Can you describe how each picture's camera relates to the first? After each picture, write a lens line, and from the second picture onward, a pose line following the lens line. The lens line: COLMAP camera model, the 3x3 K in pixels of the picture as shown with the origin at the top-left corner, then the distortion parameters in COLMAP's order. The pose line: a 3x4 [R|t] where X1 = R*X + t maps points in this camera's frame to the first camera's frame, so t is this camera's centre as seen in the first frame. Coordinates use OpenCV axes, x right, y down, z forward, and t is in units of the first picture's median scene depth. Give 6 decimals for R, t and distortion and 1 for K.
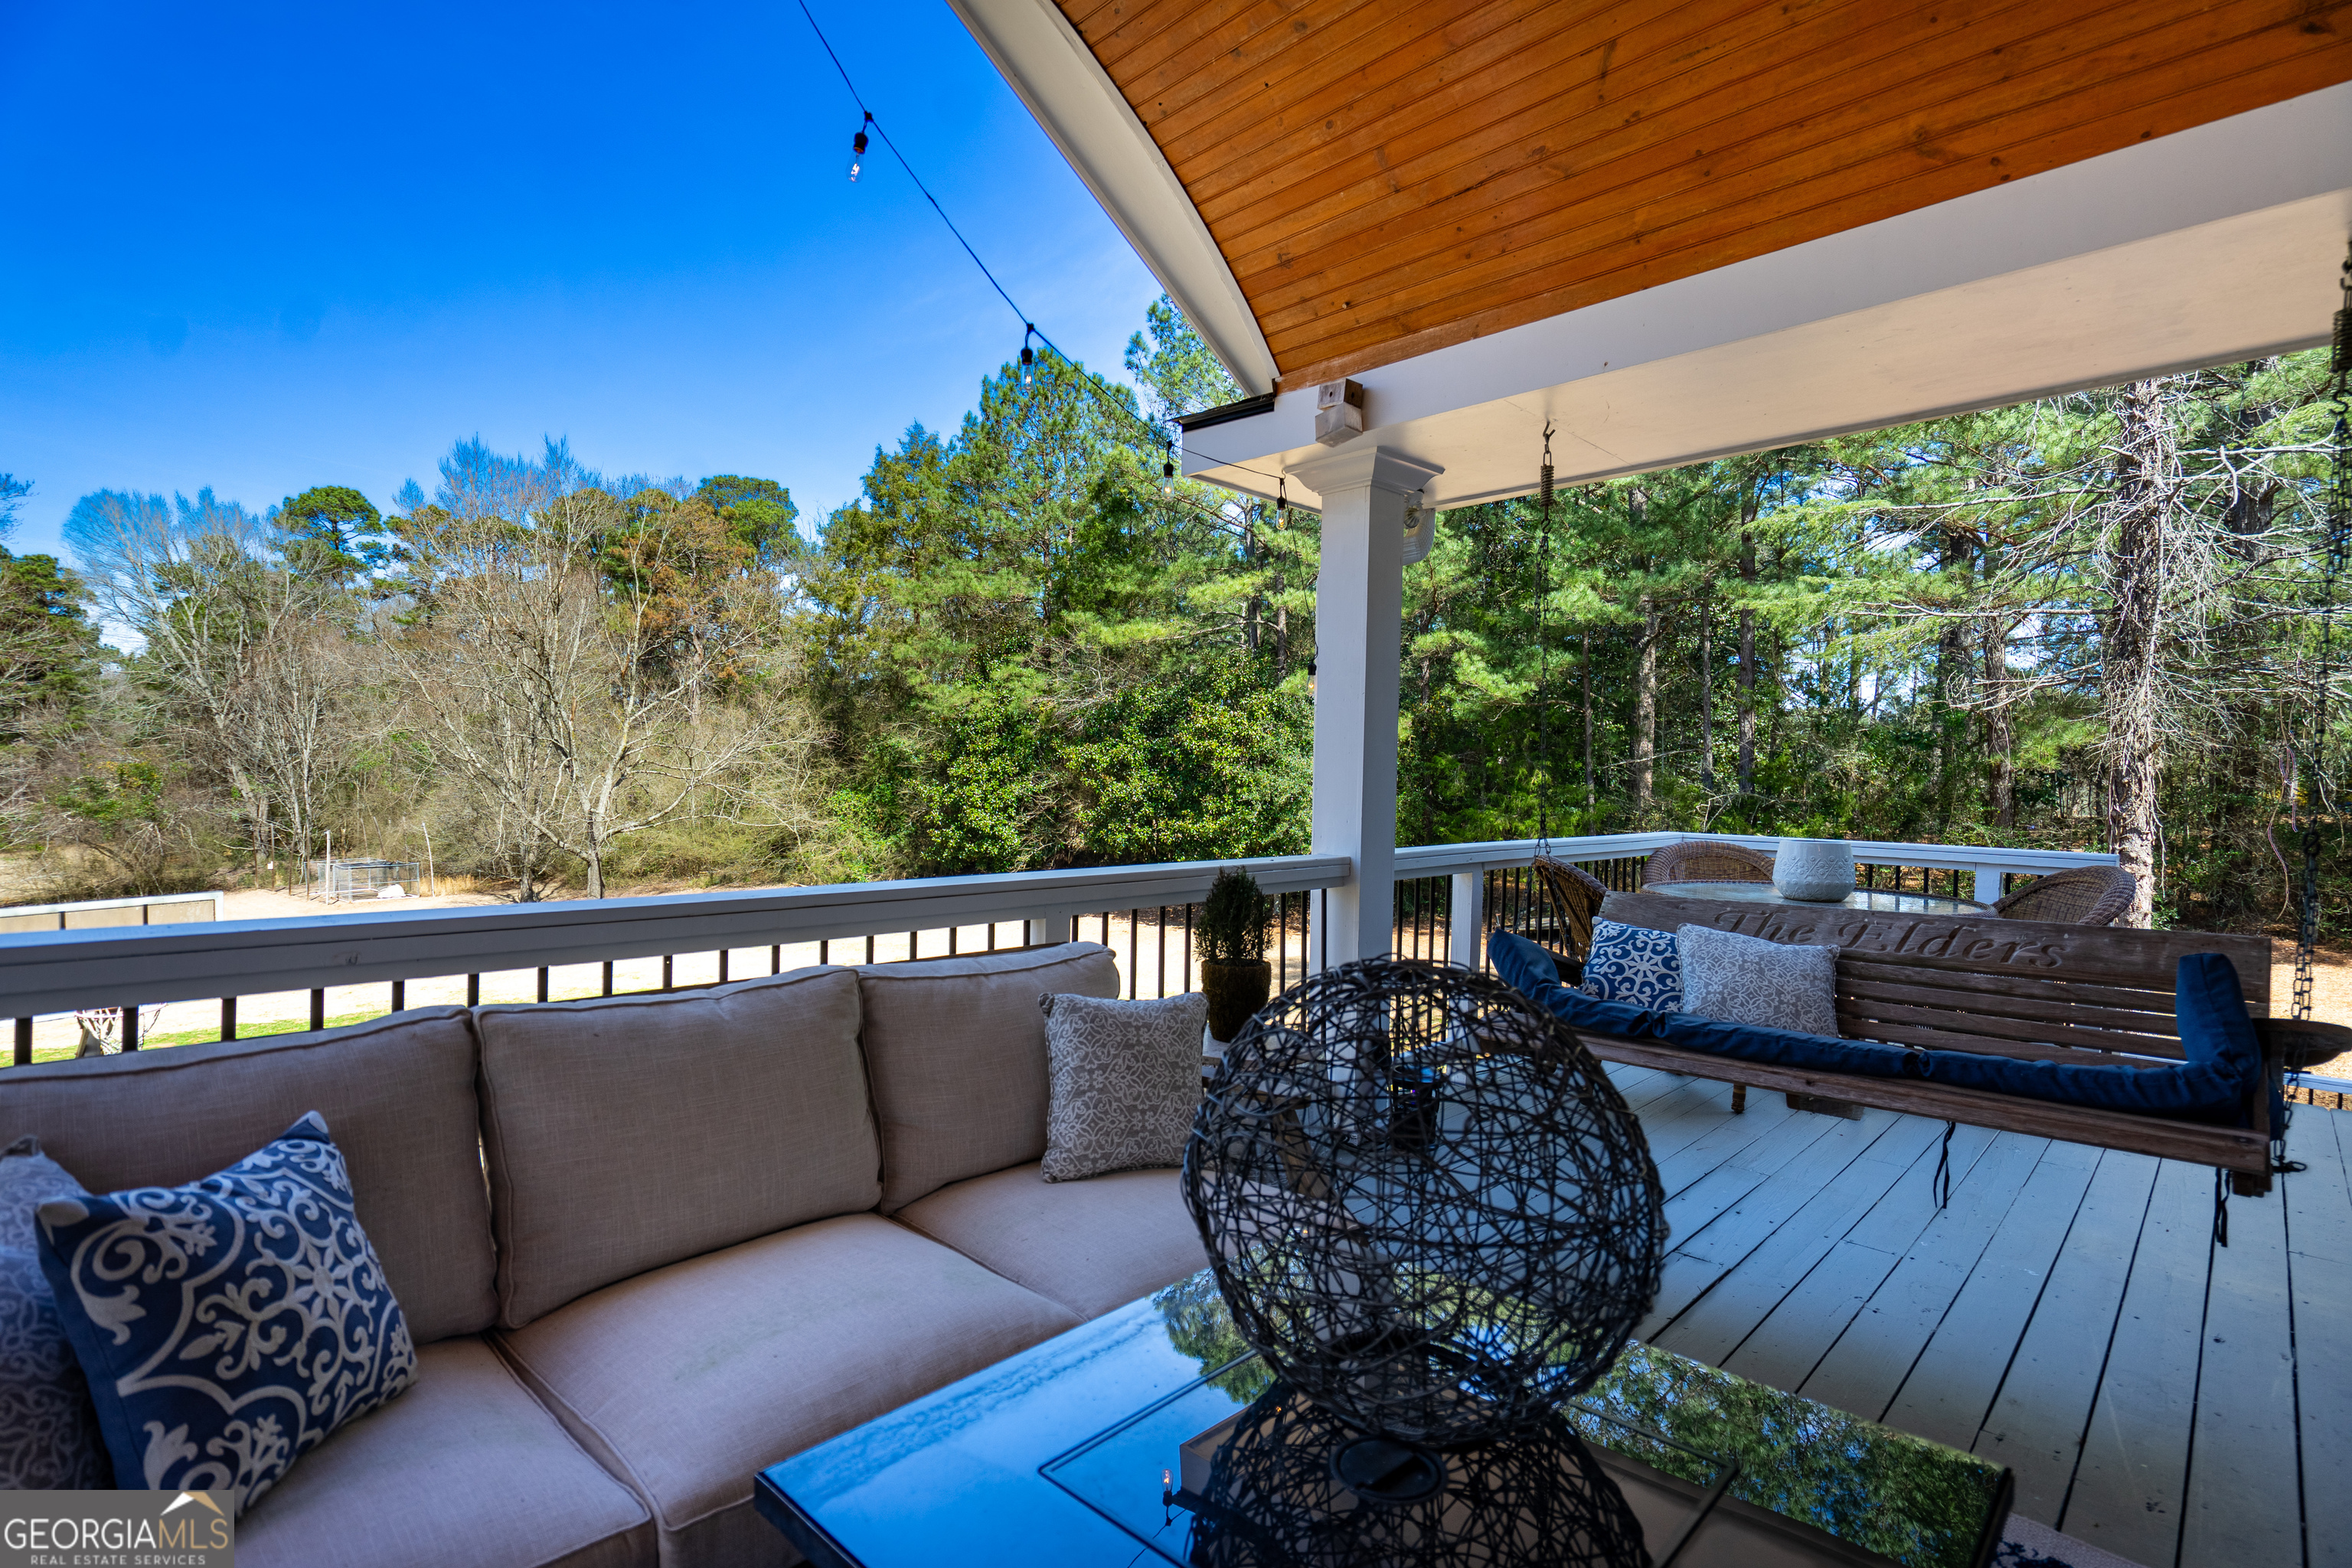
lens RADIAL K [[1113.3, 0, 1164.4], [0, 1113.3, 799.2], [0, 0, 1]] dist [0.002237, -0.000718]
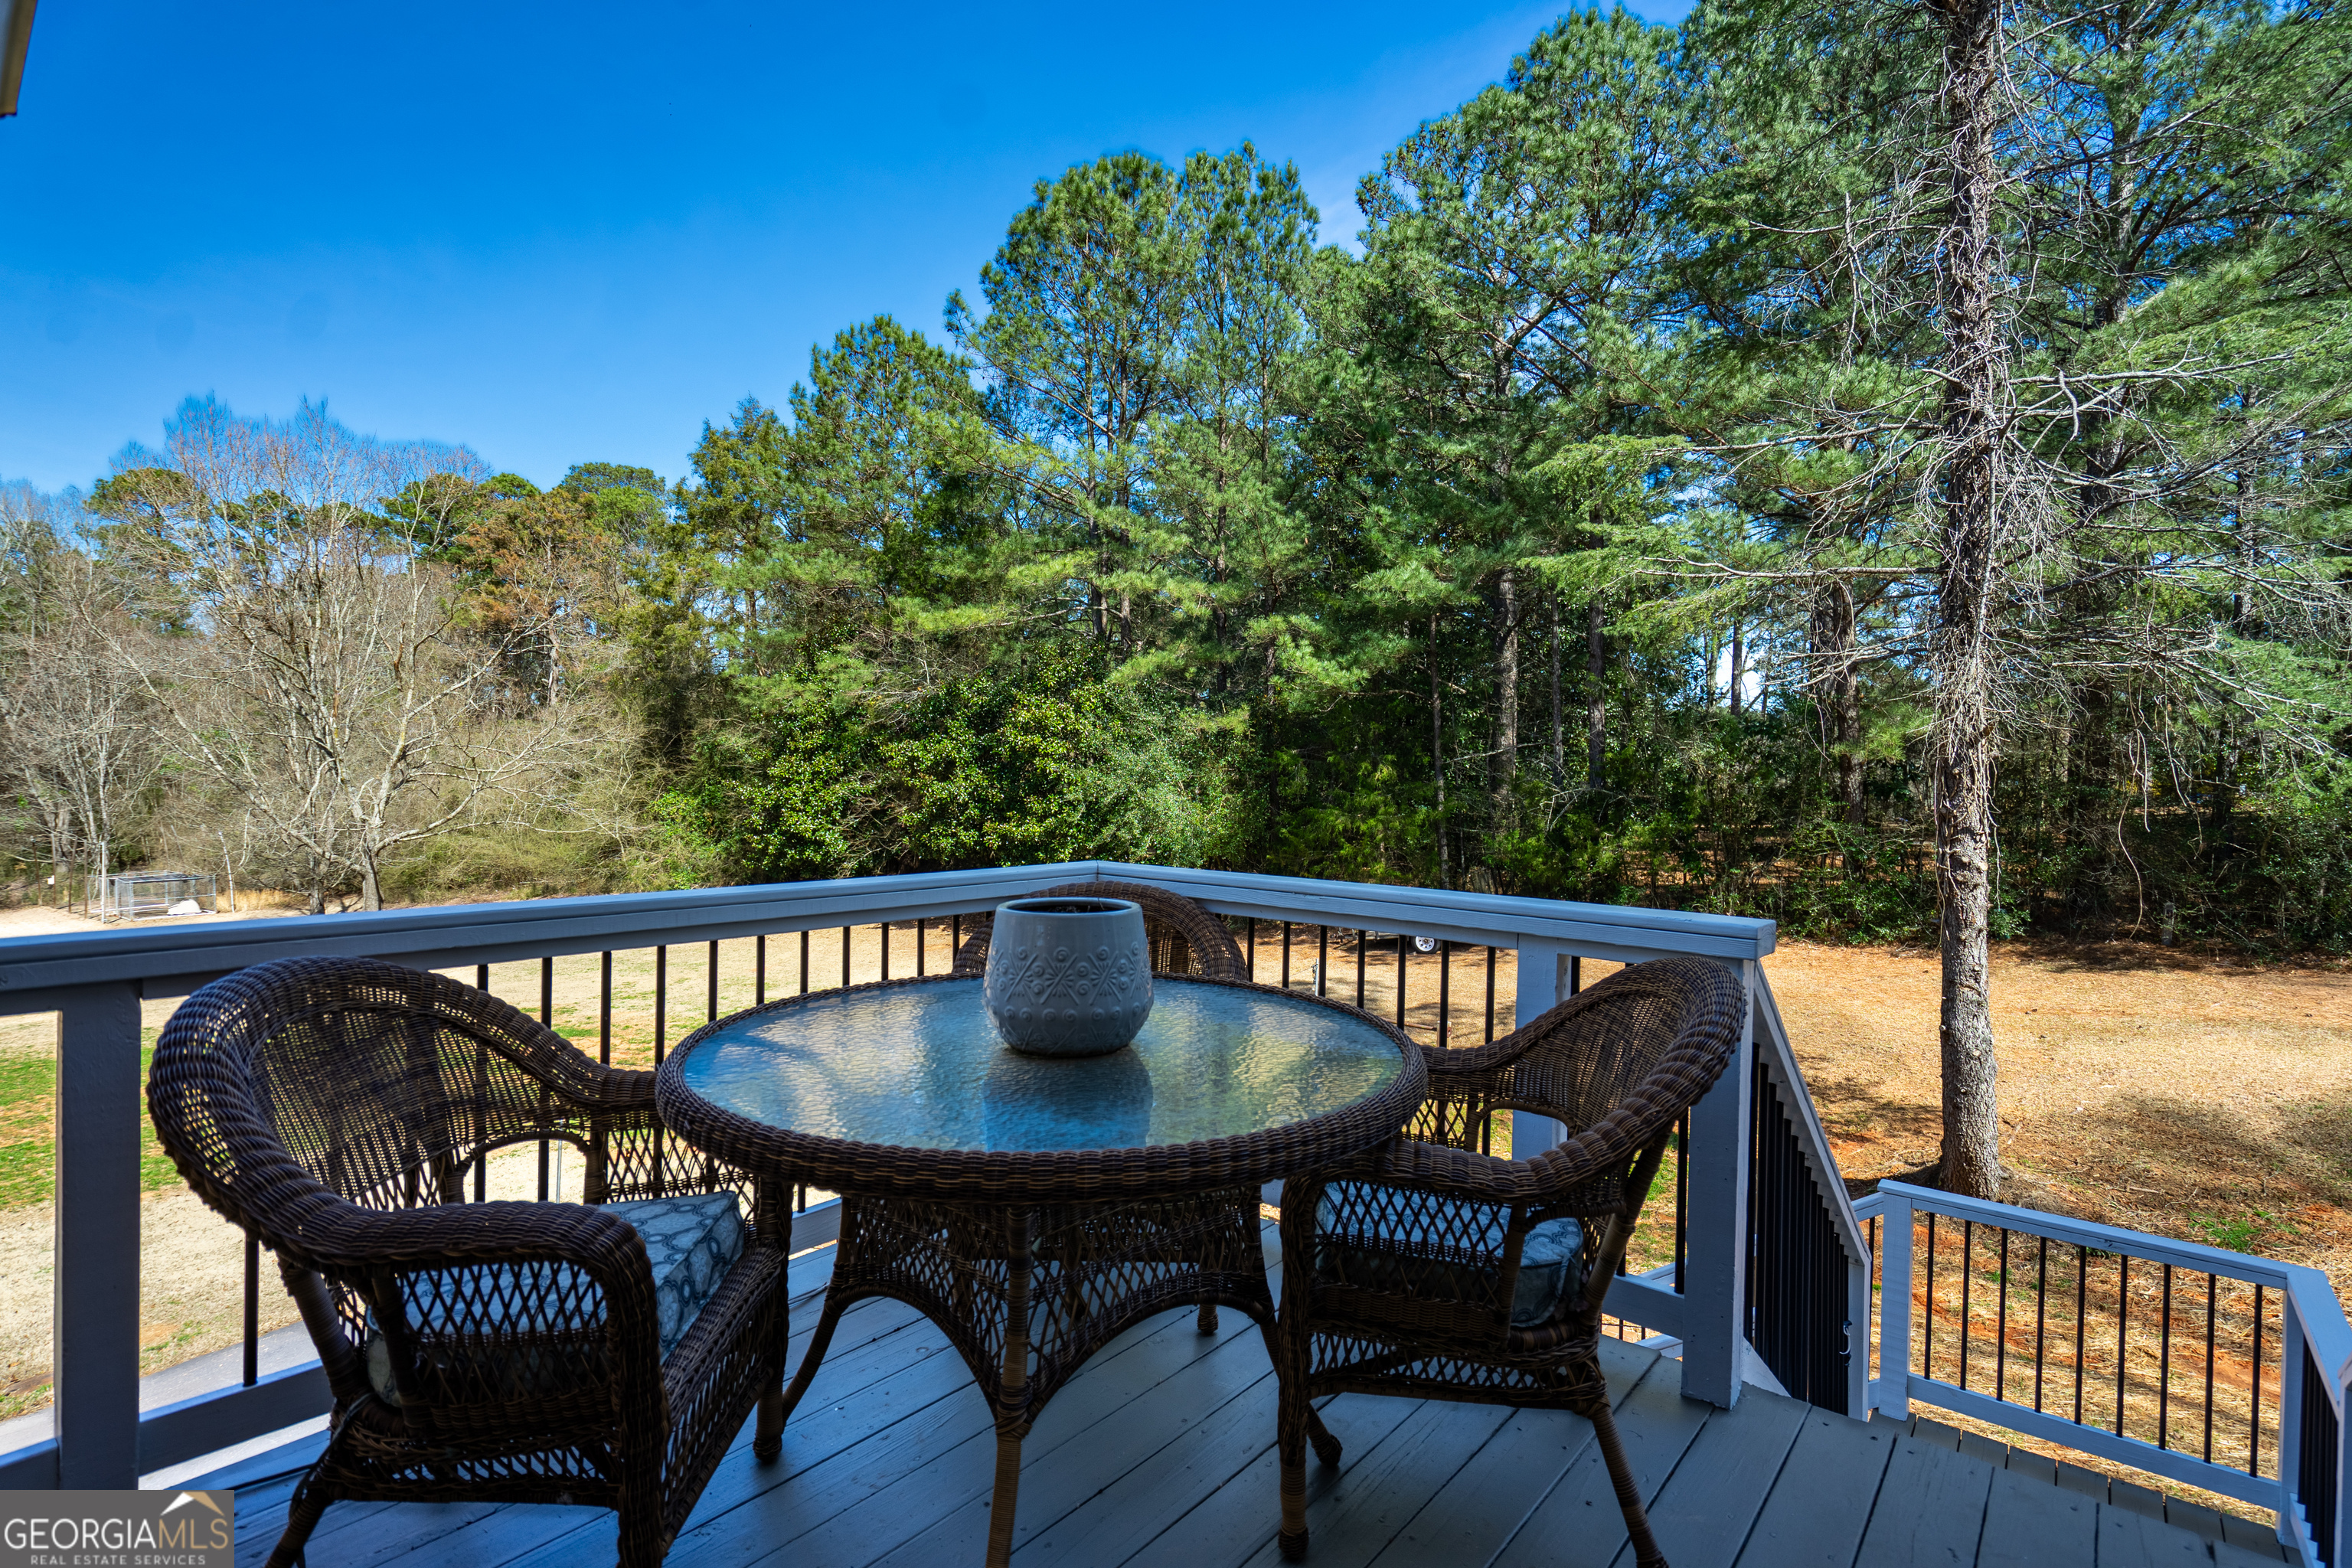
lens RADIAL K [[1105.0, 0, 1162.8], [0, 1105.0, 797.3], [0, 0, 1]] dist [-0.001719, -0.000198]
pose [[0.997995, -0.008031, 0.062783, 0.081741], [0.008073, 0.999967, -0.000423, -0.000608], [-0.062778, 0.000929, 0.998027, 0.079786]]
